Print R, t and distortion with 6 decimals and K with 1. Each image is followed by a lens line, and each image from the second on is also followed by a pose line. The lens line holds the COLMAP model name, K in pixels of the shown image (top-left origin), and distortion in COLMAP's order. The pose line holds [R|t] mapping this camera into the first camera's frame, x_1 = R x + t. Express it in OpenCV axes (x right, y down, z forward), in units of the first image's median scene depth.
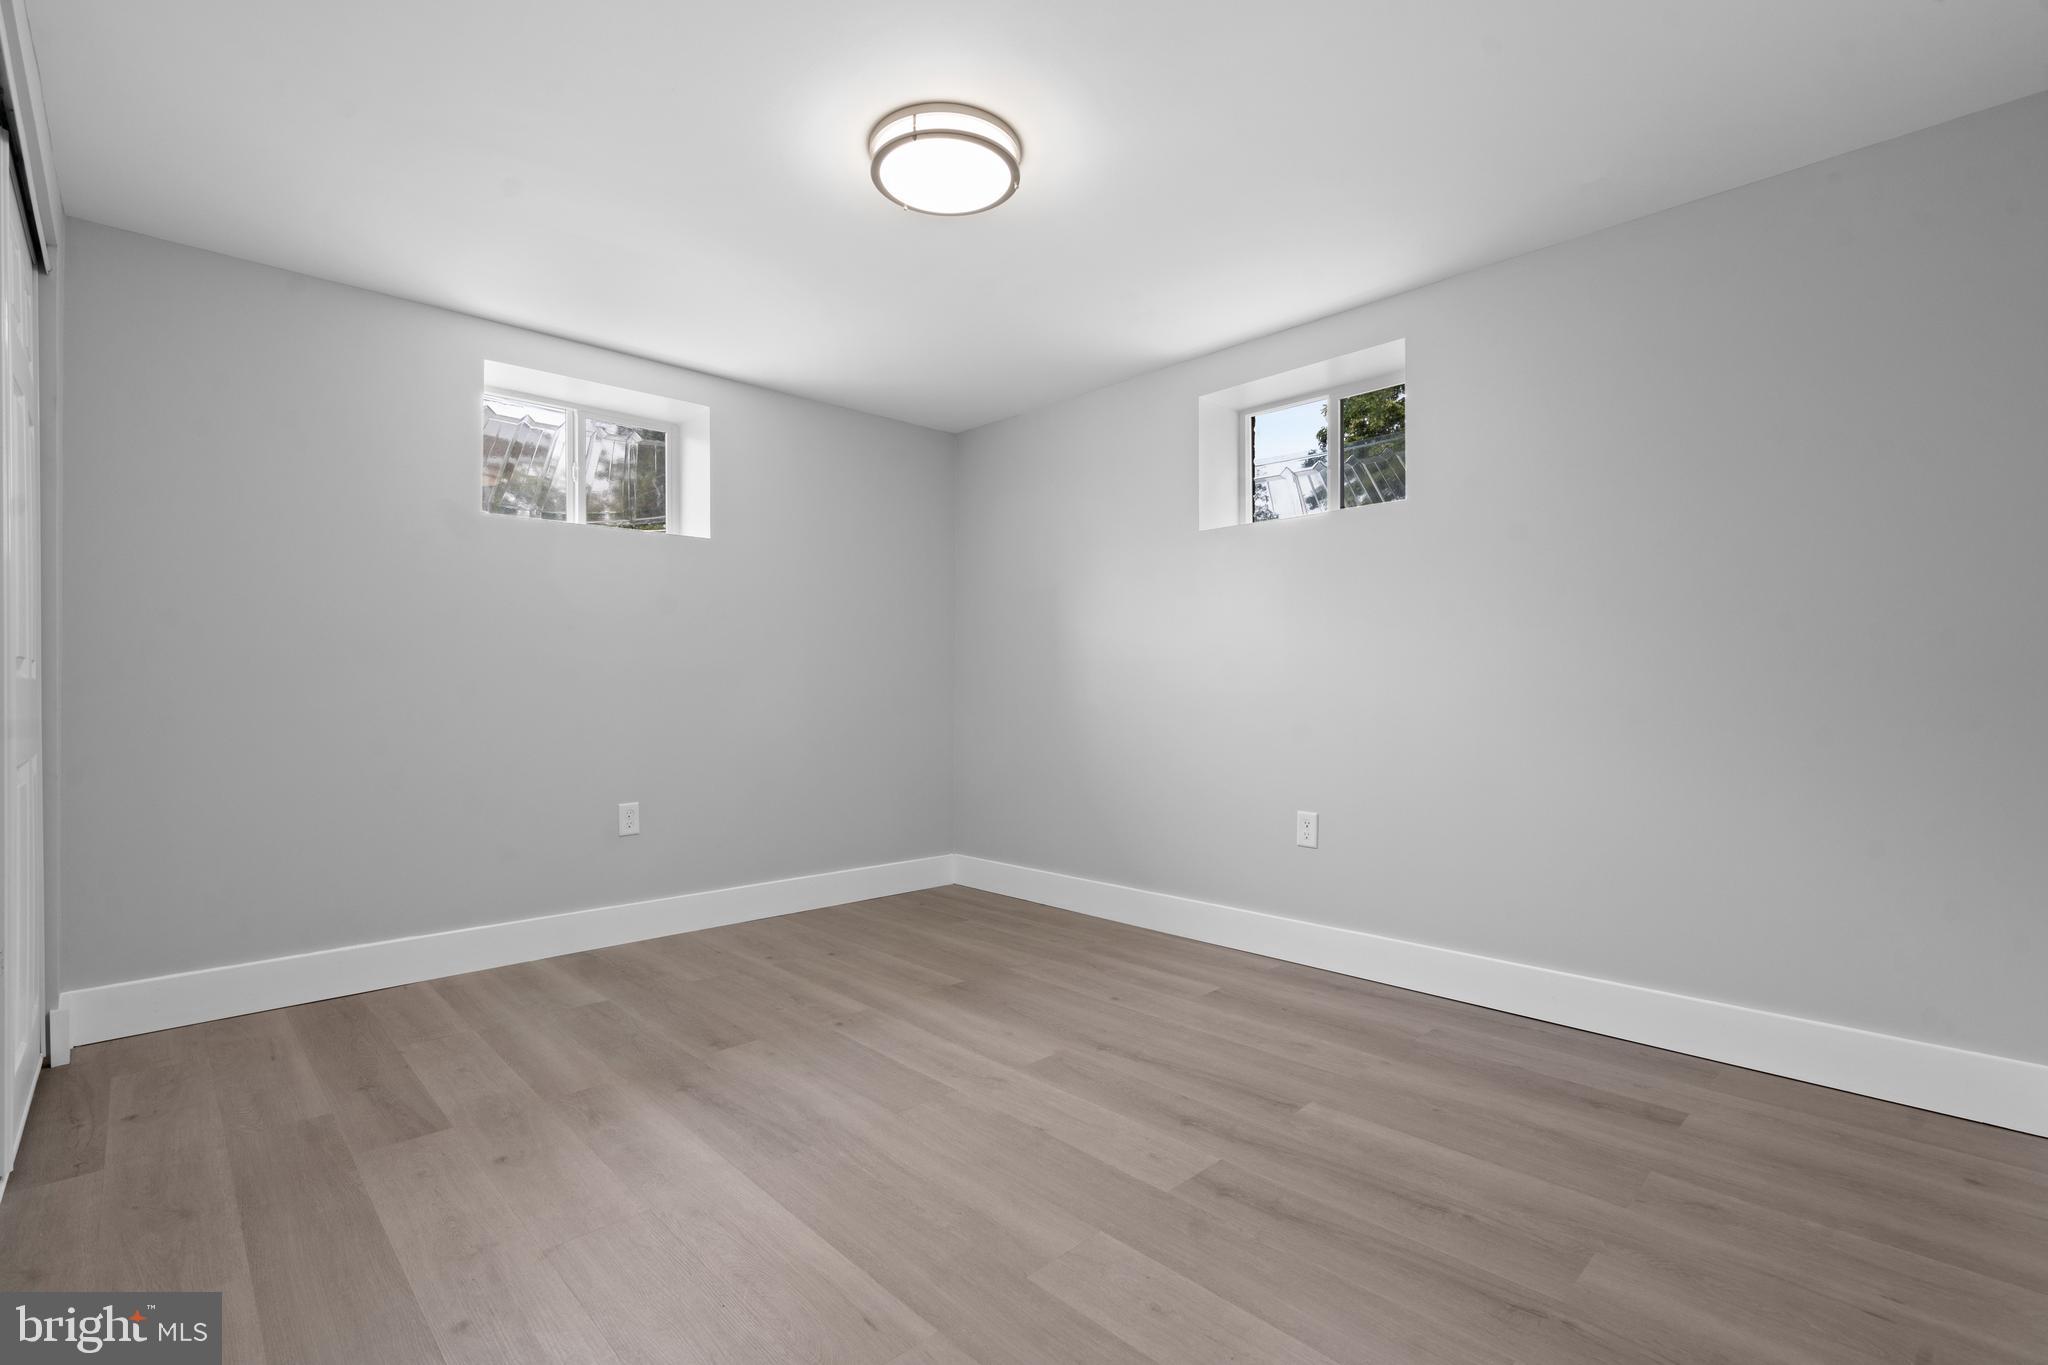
lens RADIAL K [[929.4, 0, 1021.7], [0, 929.4, 672.5], [0, 0, 1]] dist [-0.004241, 0.001857]
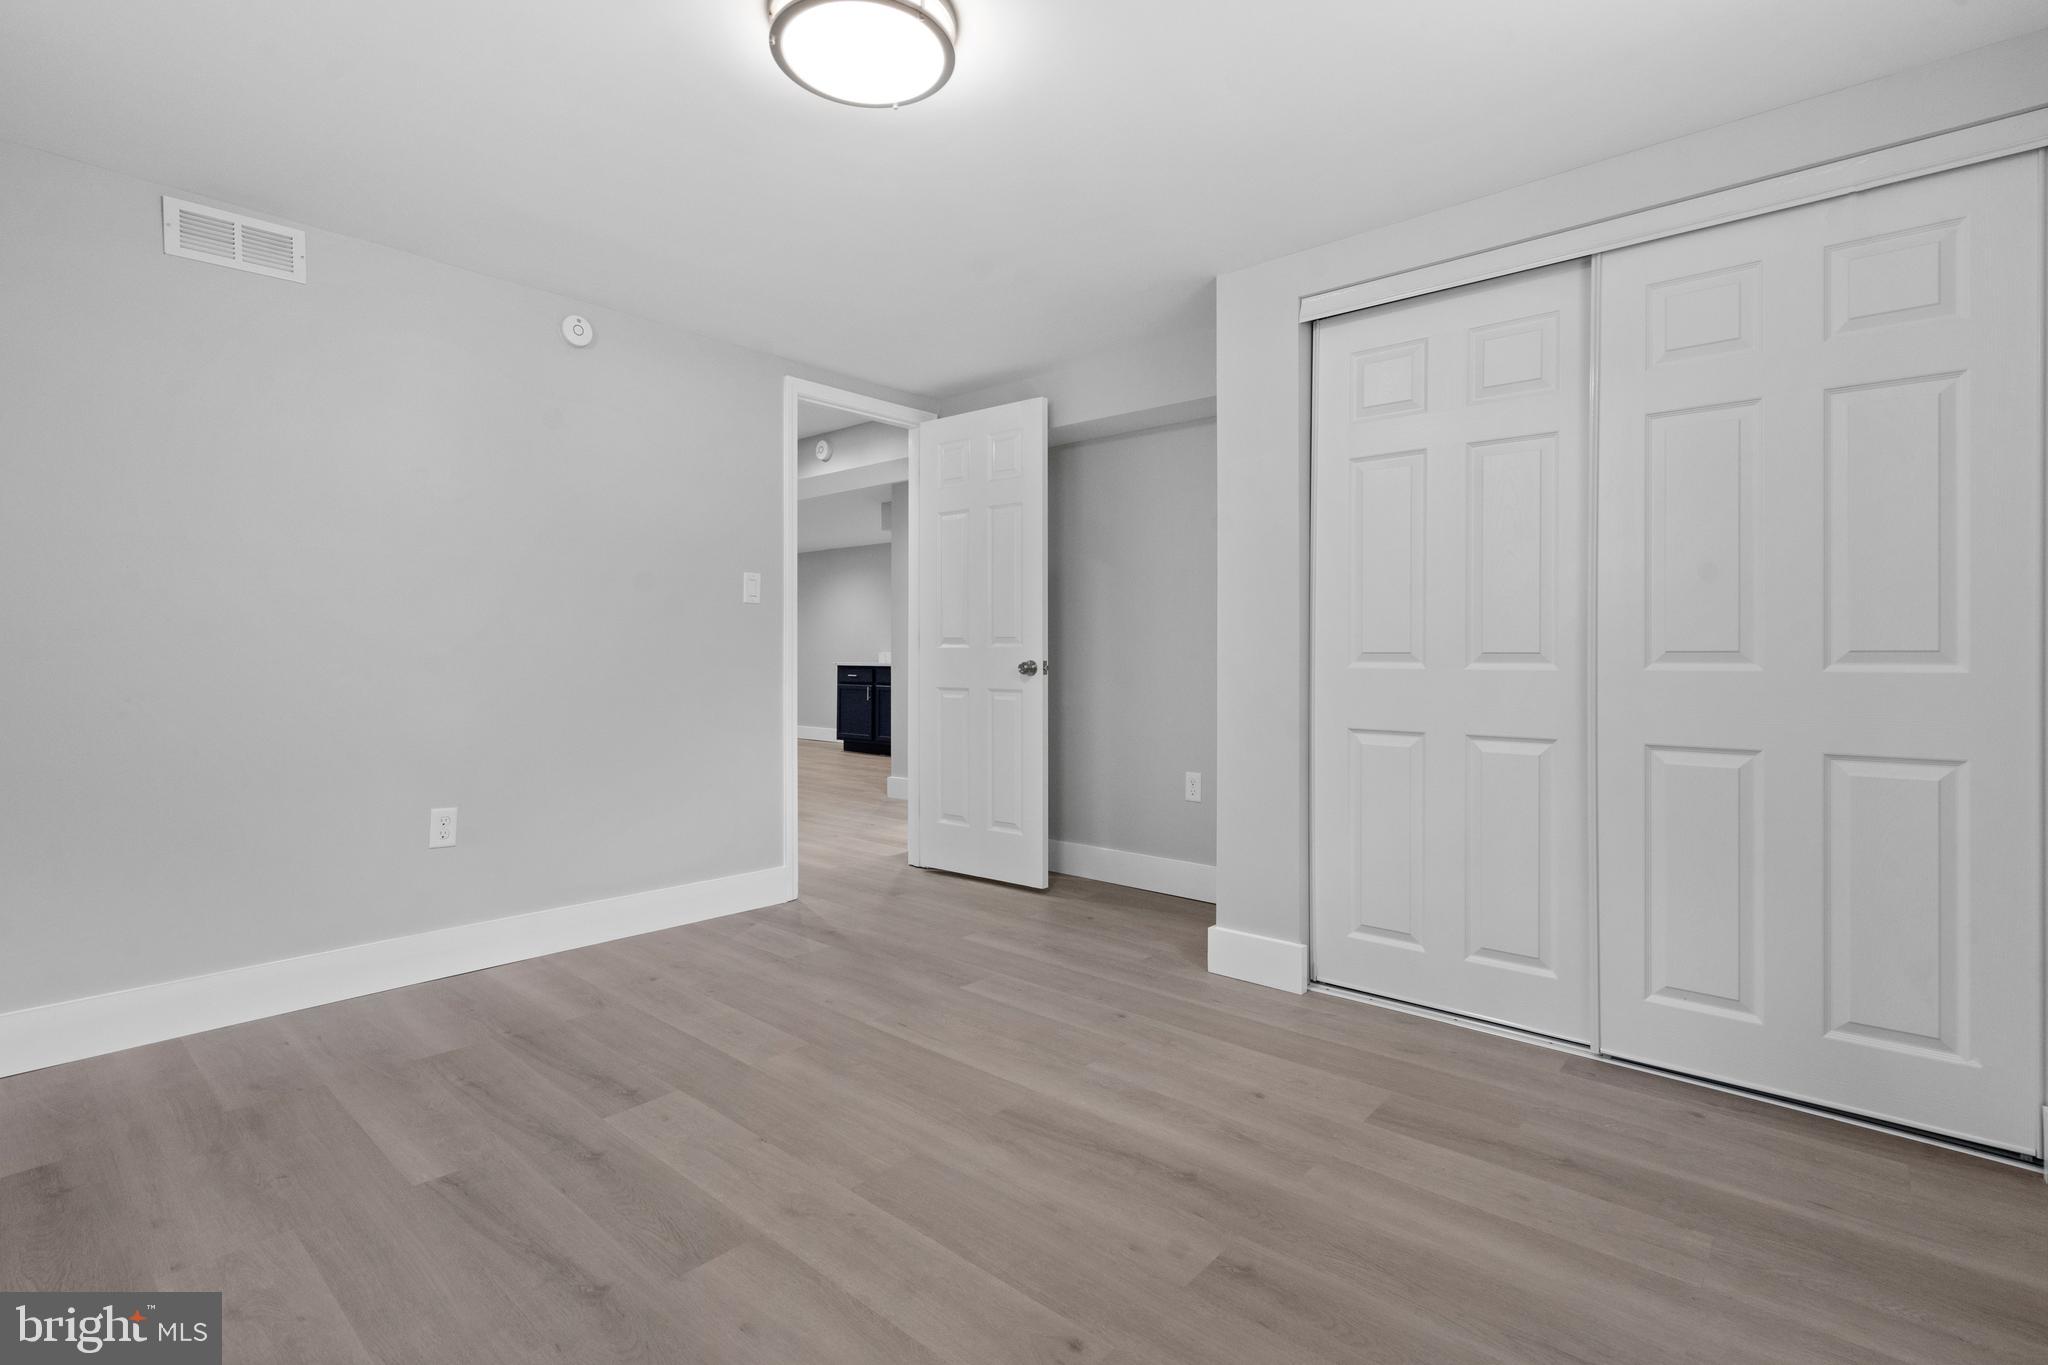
lens RADIAL K [[929.4, 0, 1023.5], [0, 929.4, 681.8], [0, 0, 1]] dist [-0.004241, 0.001857]
pose [[-0.995395, 0.002917, -0.095810, -0.142741], [0.001967, 0.999948, 0.010011, 0.006996], [0.095834, 0.009776, -0.995349, 1.787283]]
